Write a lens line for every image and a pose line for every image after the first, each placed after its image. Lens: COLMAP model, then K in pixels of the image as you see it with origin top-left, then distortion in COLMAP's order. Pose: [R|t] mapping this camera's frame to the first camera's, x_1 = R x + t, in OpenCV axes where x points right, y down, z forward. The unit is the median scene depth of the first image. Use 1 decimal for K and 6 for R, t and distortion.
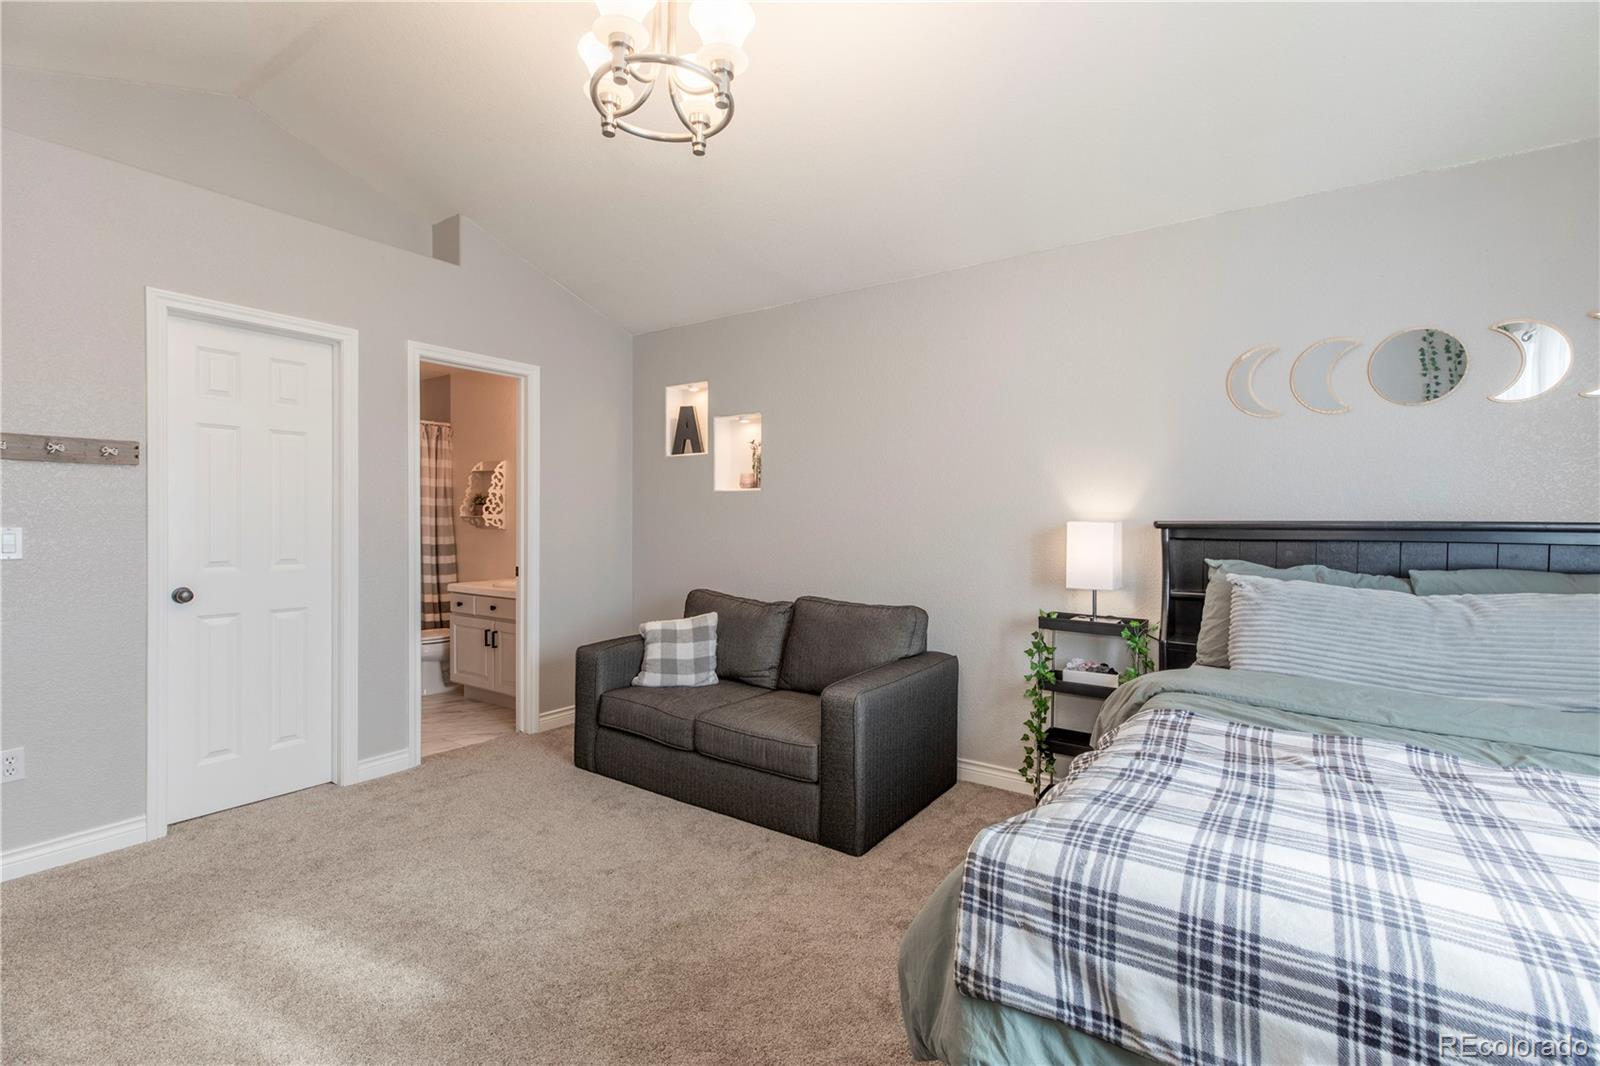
lens RADIAL K [[726.4, 0, 792.9], [0, 726.4, 521.7], [0, 0, 1]] dist [0.003589, 0.000302]
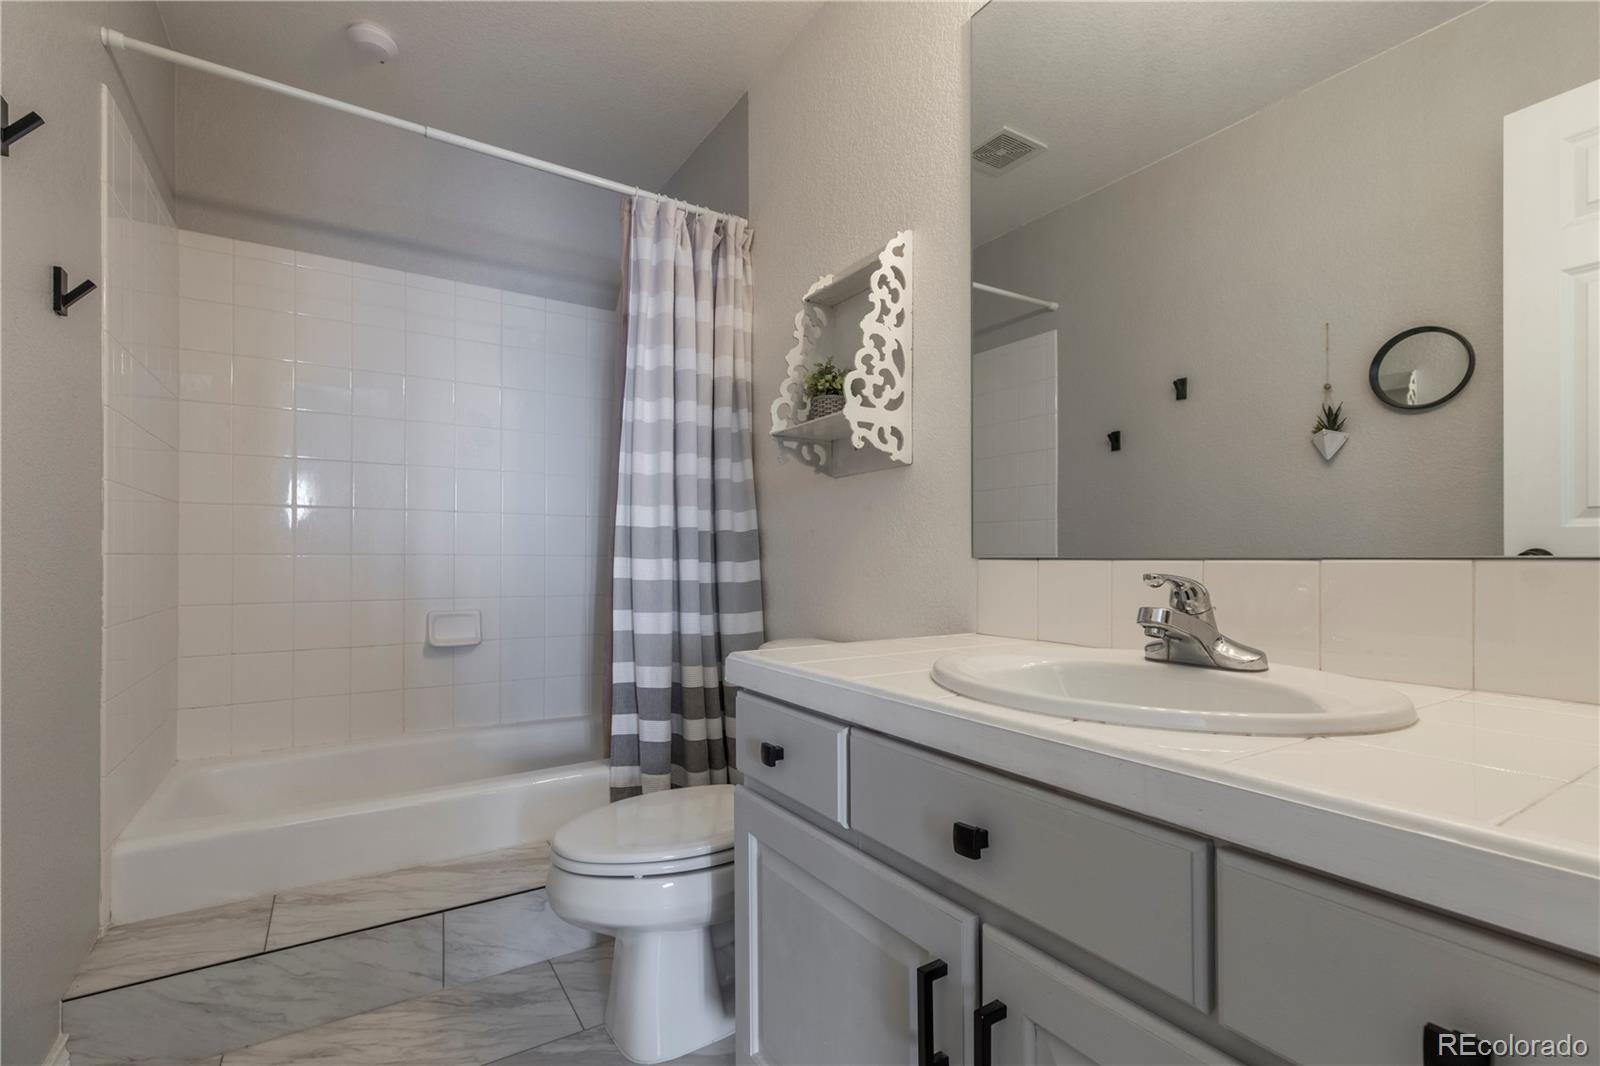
lens RADIAL K [[726.4, 0, 801.2], [0, 726.4, 546.0], [0, 0, 1]] dist [0.003589, 0.000302]
pose [[0.926458, -0.010888, -0.376241, -0.323993], [0.001922, 0.999705, -0.024198, 0.050408], [0.376393, 0.021695, 0.926206, 0.705336]]
